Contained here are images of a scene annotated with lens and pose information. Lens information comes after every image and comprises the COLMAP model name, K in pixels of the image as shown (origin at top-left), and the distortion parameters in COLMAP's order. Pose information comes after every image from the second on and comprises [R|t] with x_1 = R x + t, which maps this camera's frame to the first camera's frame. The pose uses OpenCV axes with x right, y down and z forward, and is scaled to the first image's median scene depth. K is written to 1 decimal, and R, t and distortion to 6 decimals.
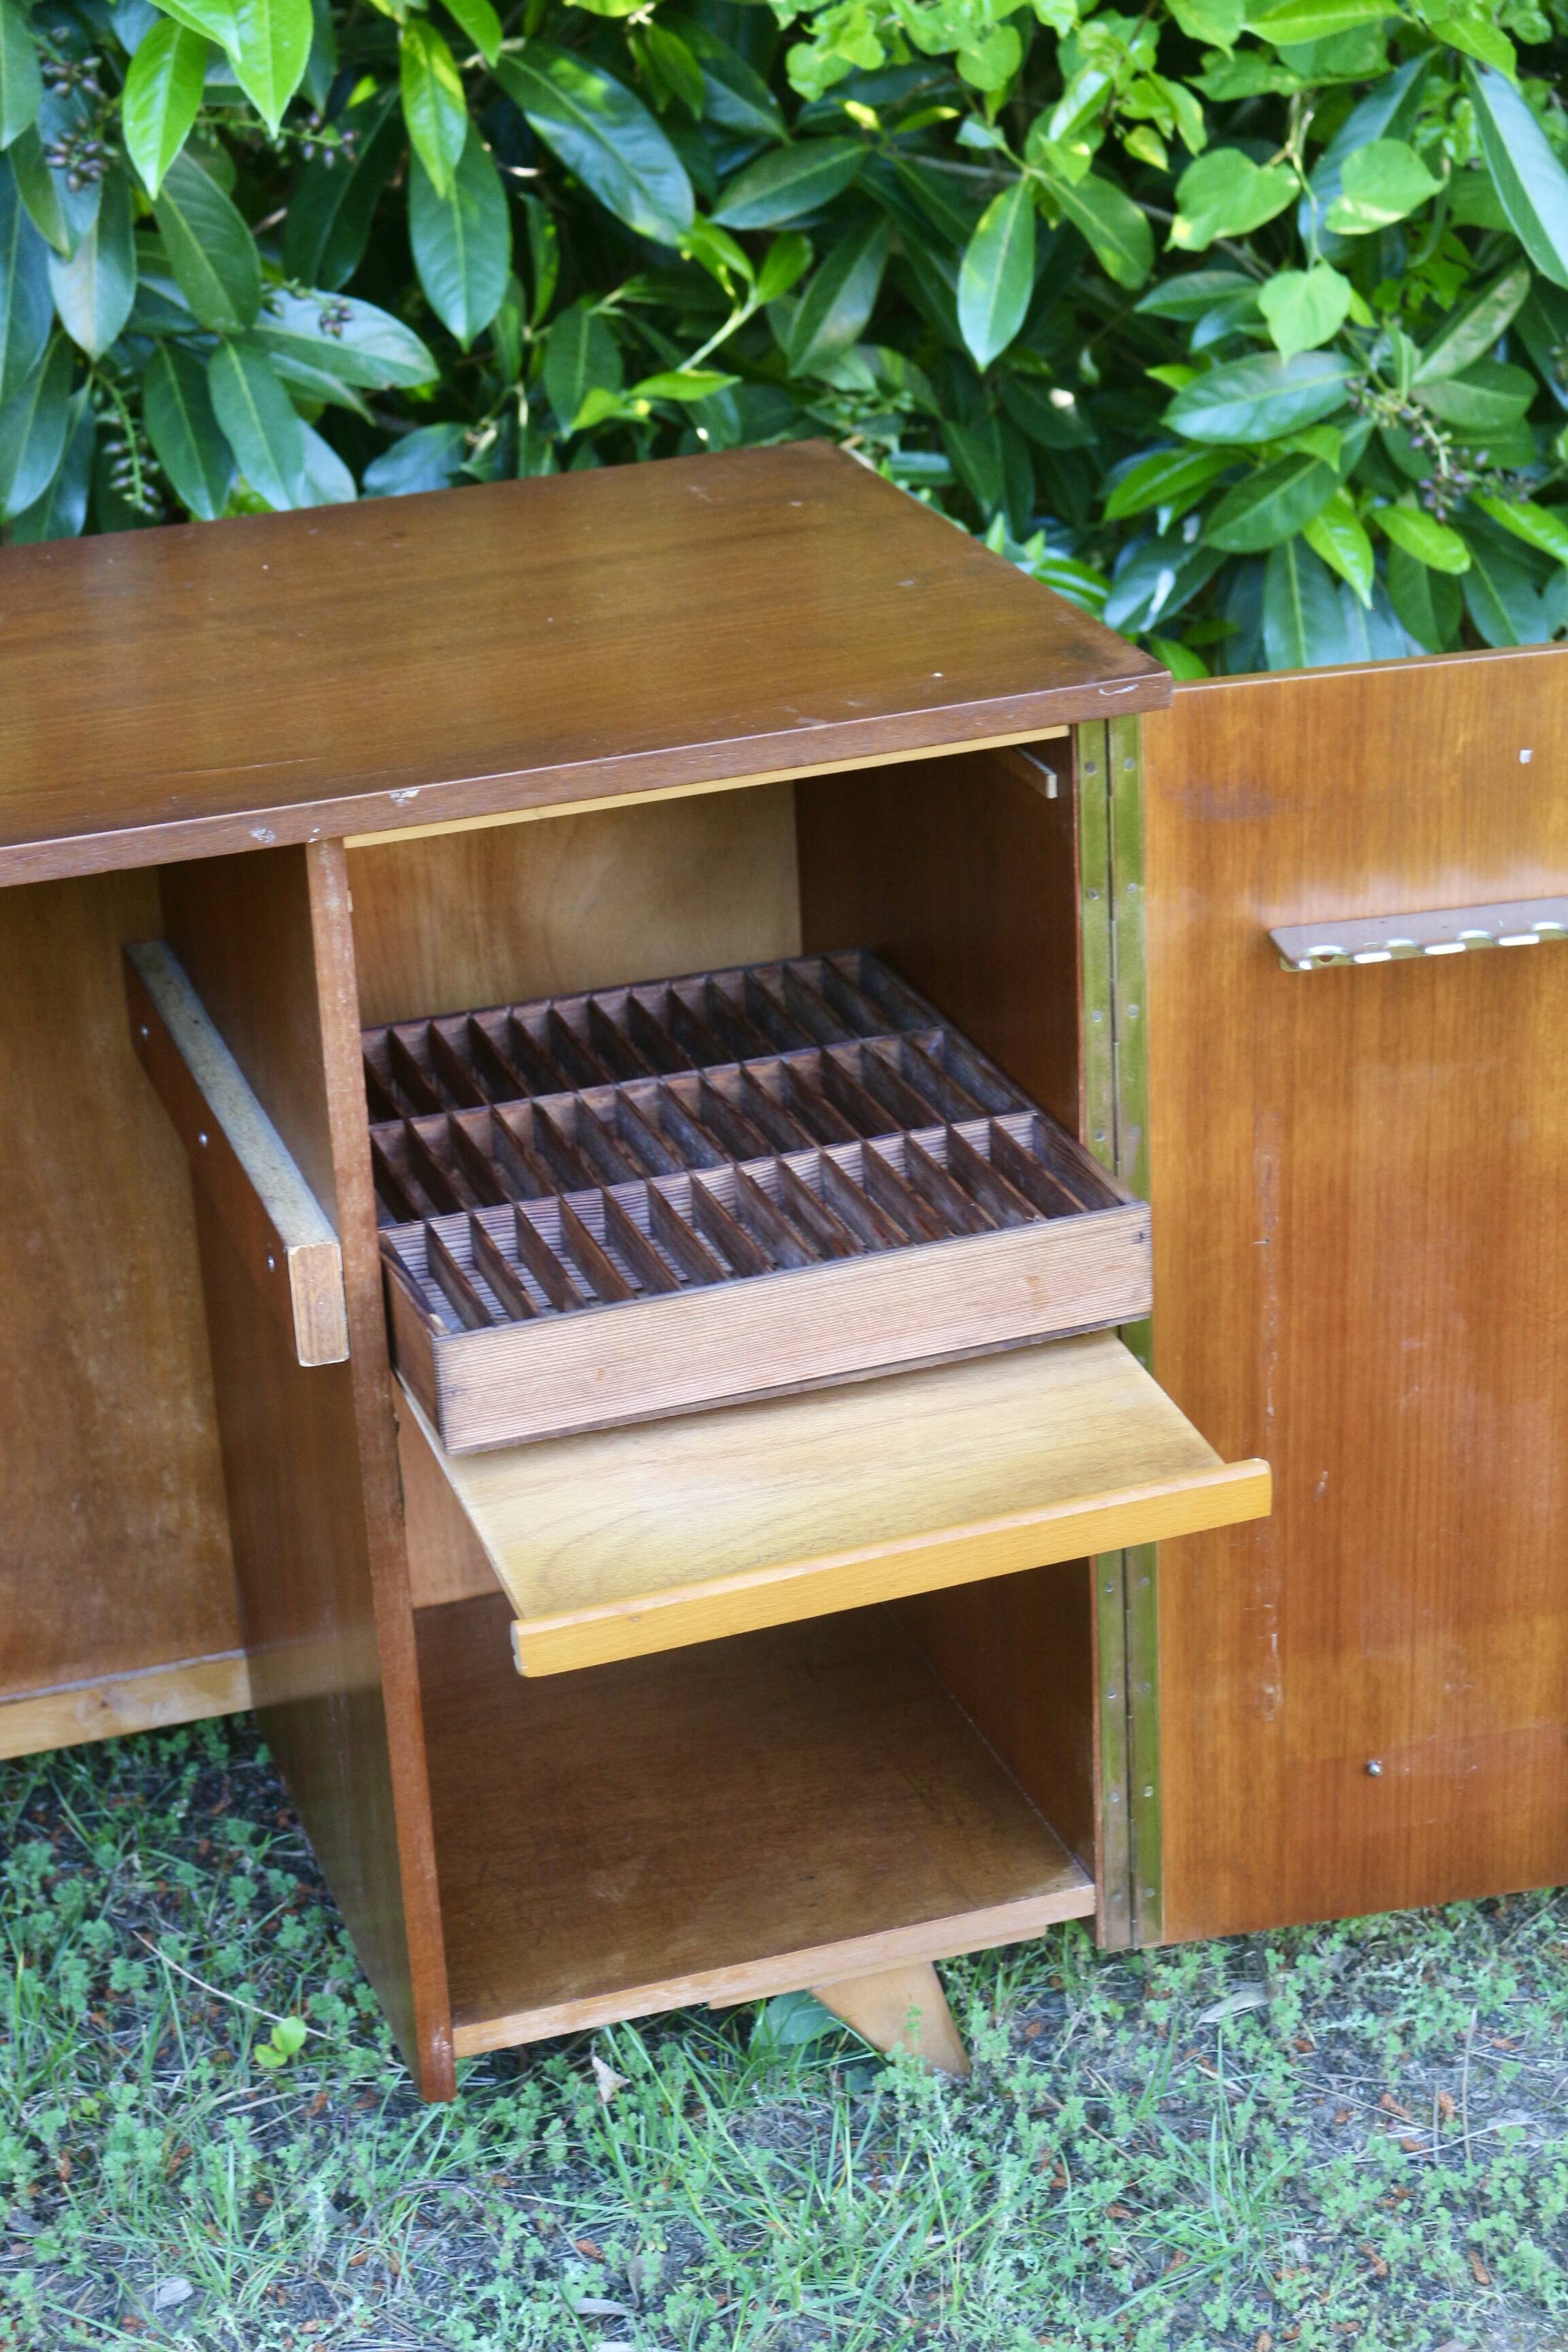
lens RADIAL K [[4379.0, 0, 784.0], [0, 4379.0, 1176.0], [0, 0, 1]] dist [-0.042868, 0.127989]
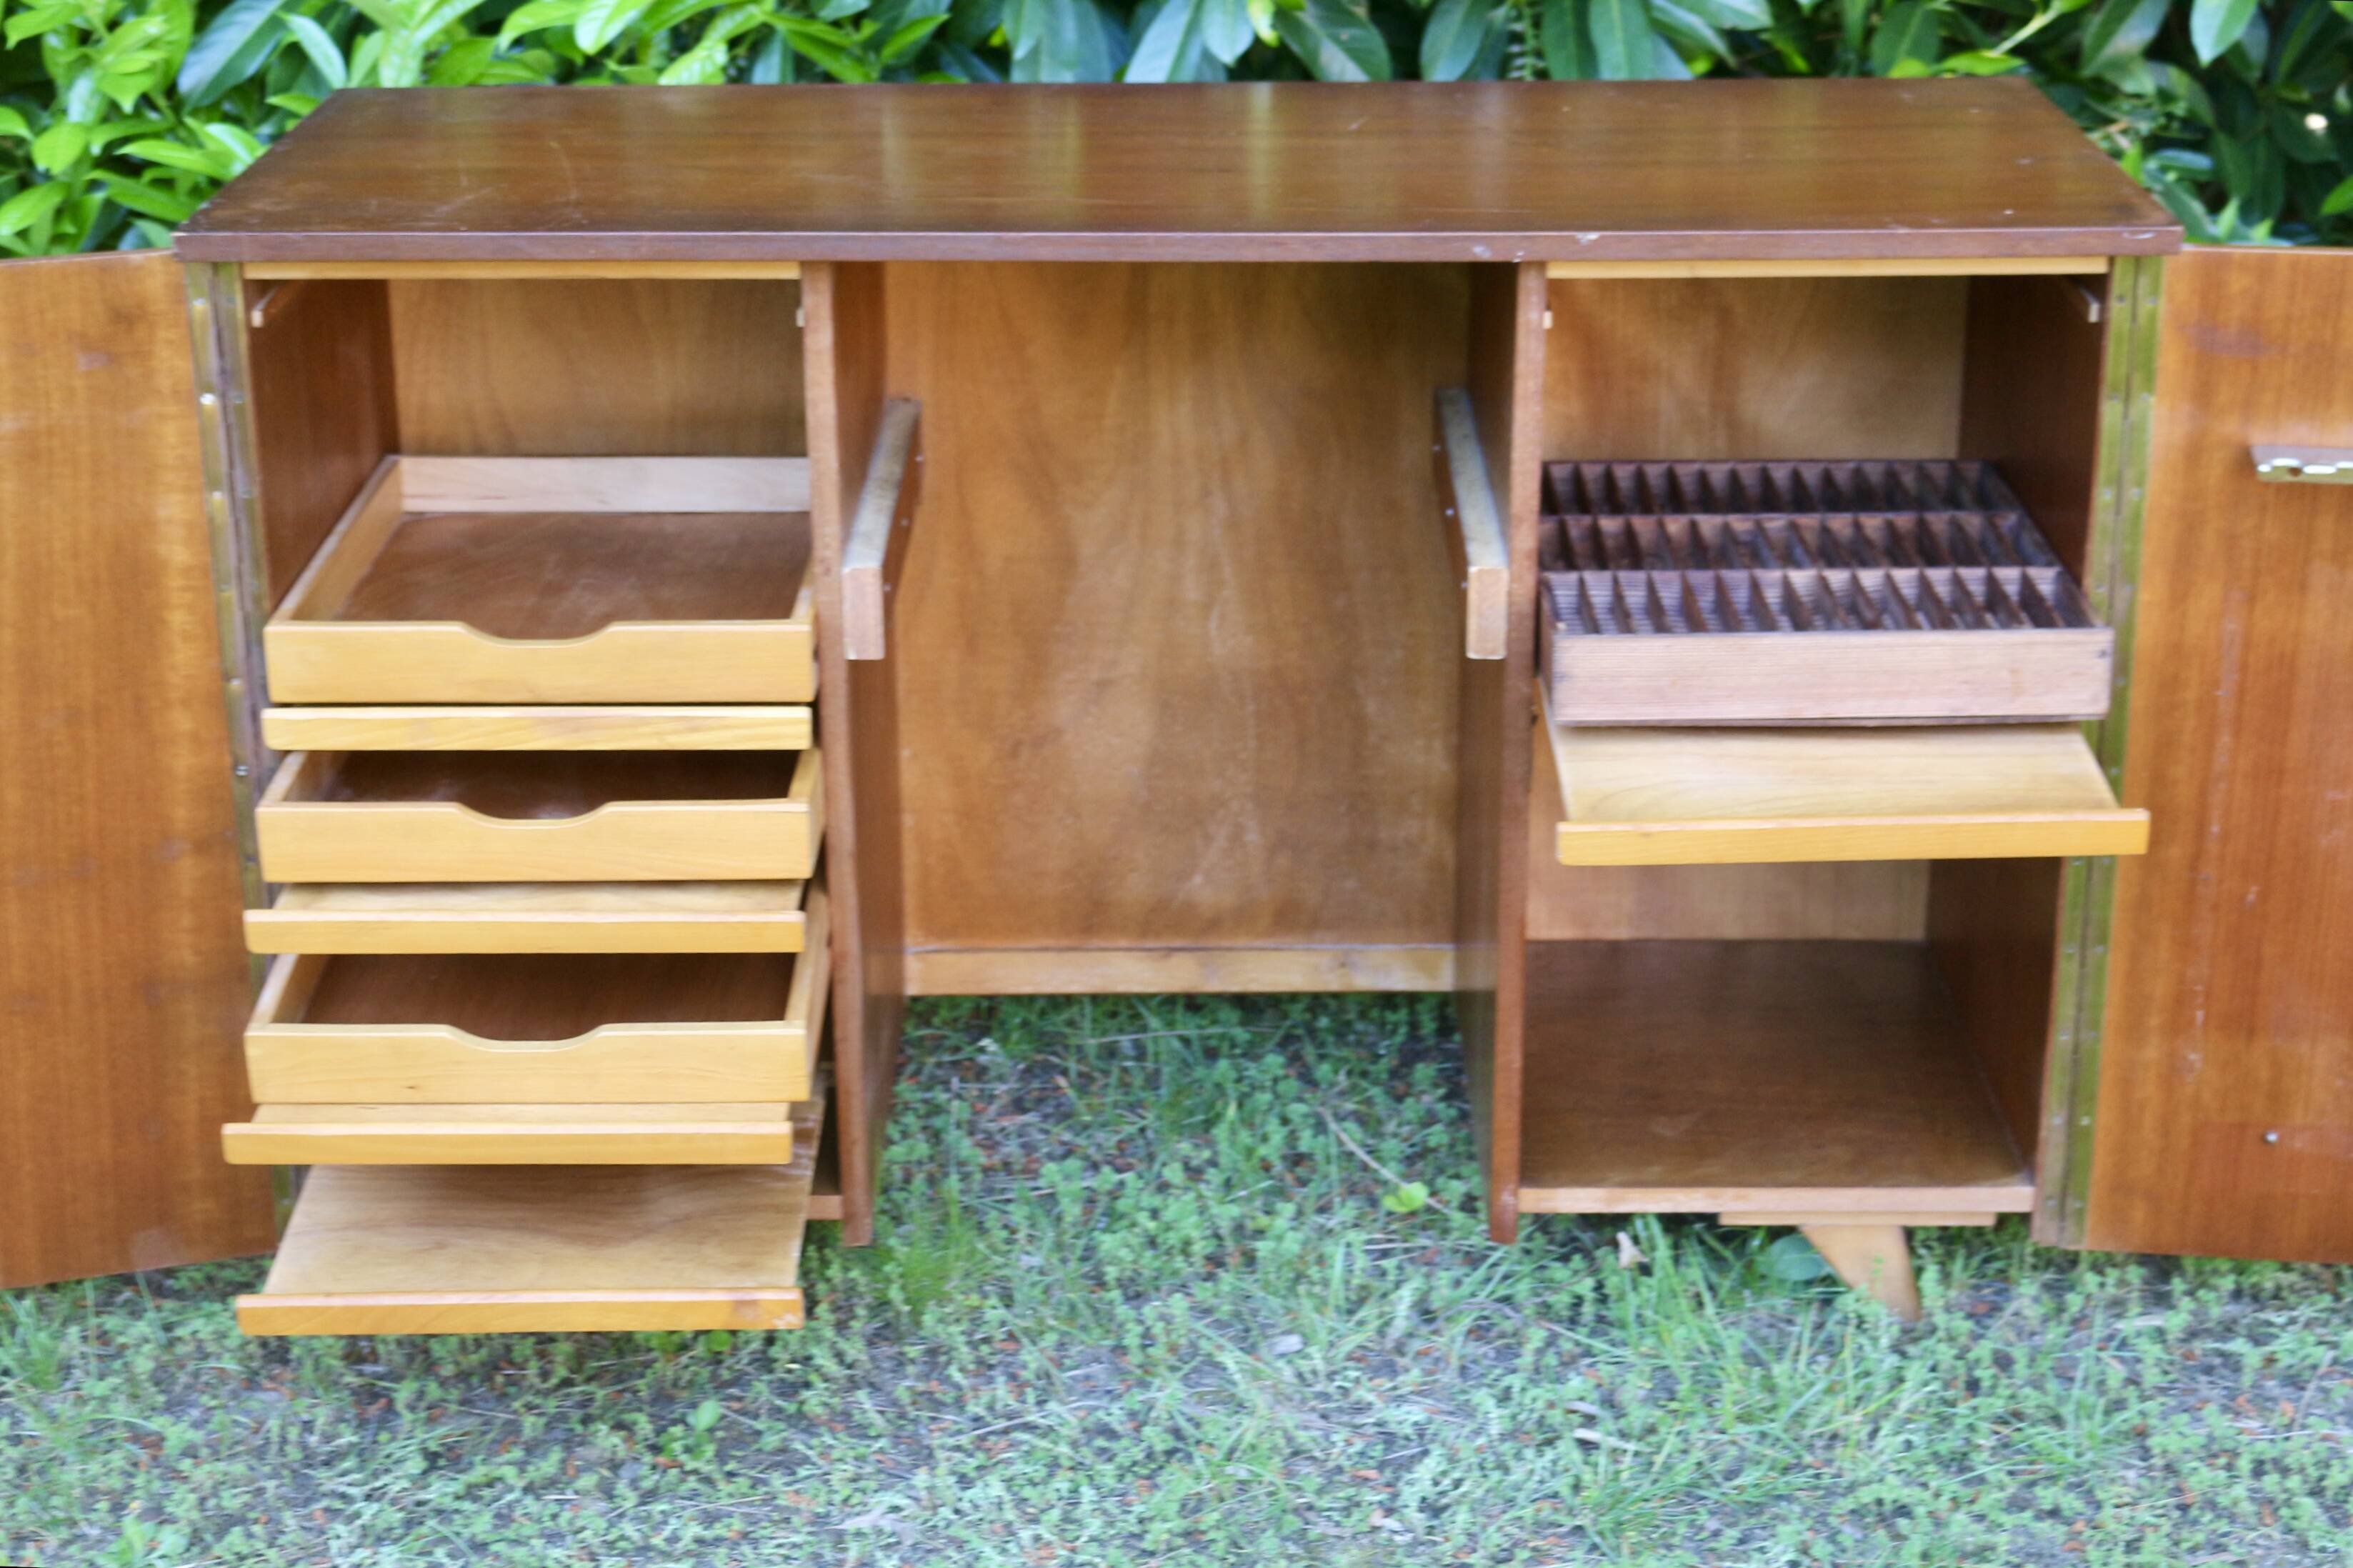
lens RADIAL K [[3971.9, 0, 1176.5], [0, 3971.9, 784.0], [0, 0, 1]] dist [-0.031929, 0.036504]
pose [[0.947515, 0.151871, -0.281337, 0.142512], [-0.163126, 0.986461, -0.016881, 0.105988], [0.274965, 0.061888, 0.959460, -0.196651]]
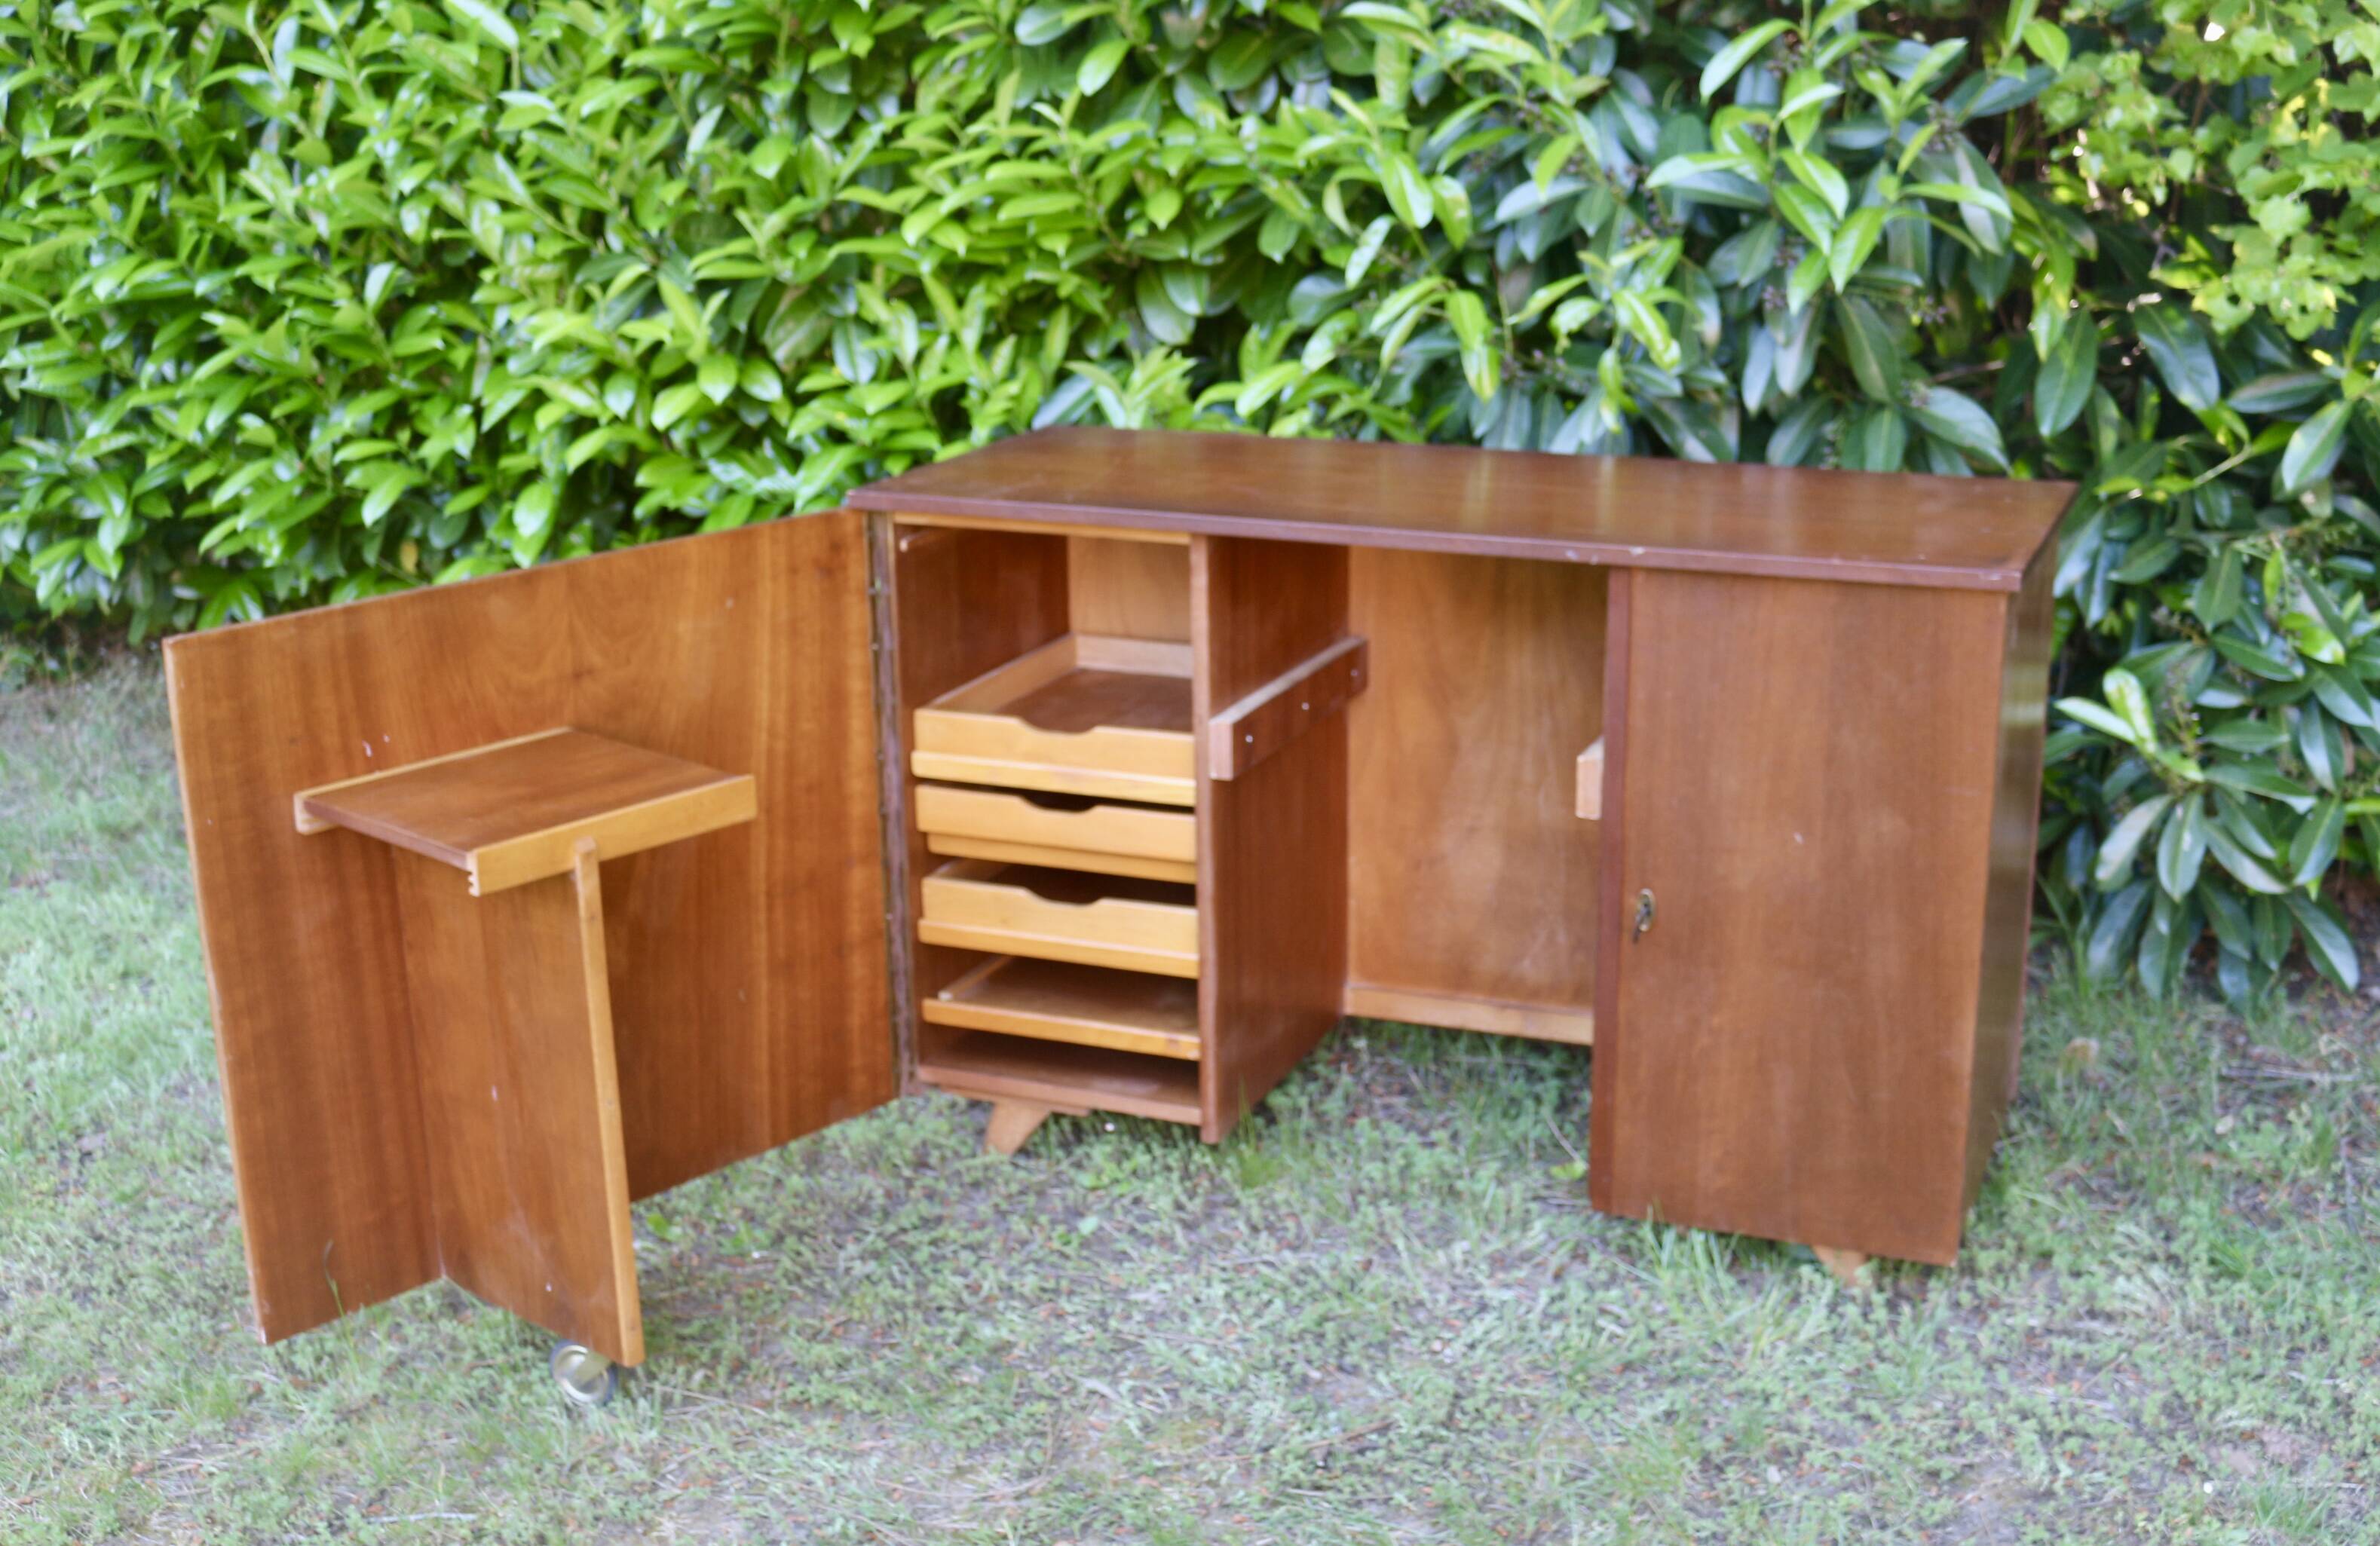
lens RADIAL K [[2814.5, 0, 1256.2], [0, 2814.5, 872.3], [0, 0, 1]] dist [-0.129558, 0.156068]
pose [[0.765074, 0.239578, -0.597716, 0.537205], [-0.281211, 0.959331, 0.024573, 0.072237], [0.579295, 0.149285, 0.801331, -0.176178]]
